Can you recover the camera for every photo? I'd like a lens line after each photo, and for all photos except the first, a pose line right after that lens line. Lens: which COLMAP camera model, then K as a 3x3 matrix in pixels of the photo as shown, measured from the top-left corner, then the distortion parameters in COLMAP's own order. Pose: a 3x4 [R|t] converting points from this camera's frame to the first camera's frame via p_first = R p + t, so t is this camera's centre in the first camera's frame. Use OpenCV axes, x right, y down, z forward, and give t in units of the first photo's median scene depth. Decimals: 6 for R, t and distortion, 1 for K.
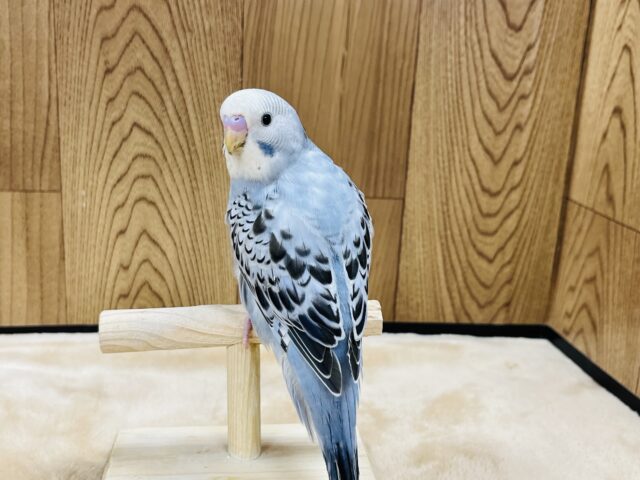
lens RADIAL K [[734.4, 0, 329.8], [0, 734.4, 227.1], [0, 0, 1]] dist [0.000342, 0.000000]
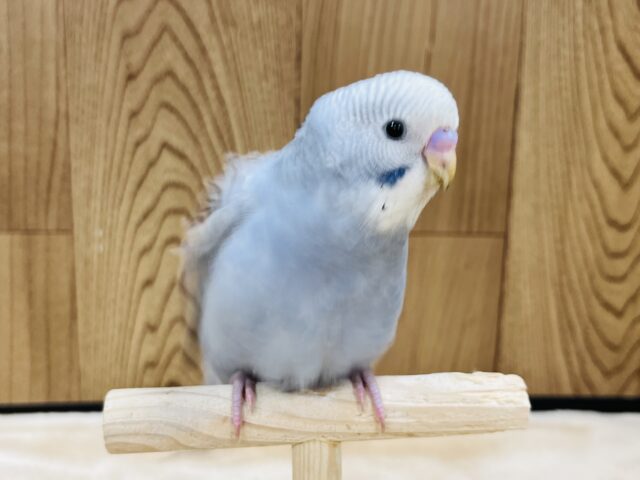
lens RADIAL K [[734.4, 0, 329.3], [0, 734.4, 237.5], [0, 0, 1]] dist [0.000342, 0.000000]
pose [[0.998342, -0.017961, -0.054695, -0.046747], [0.014253, 0.997621, -0.067455, 0.014397], [0.055776, 0.066563, 0.996222, 0.227636]]
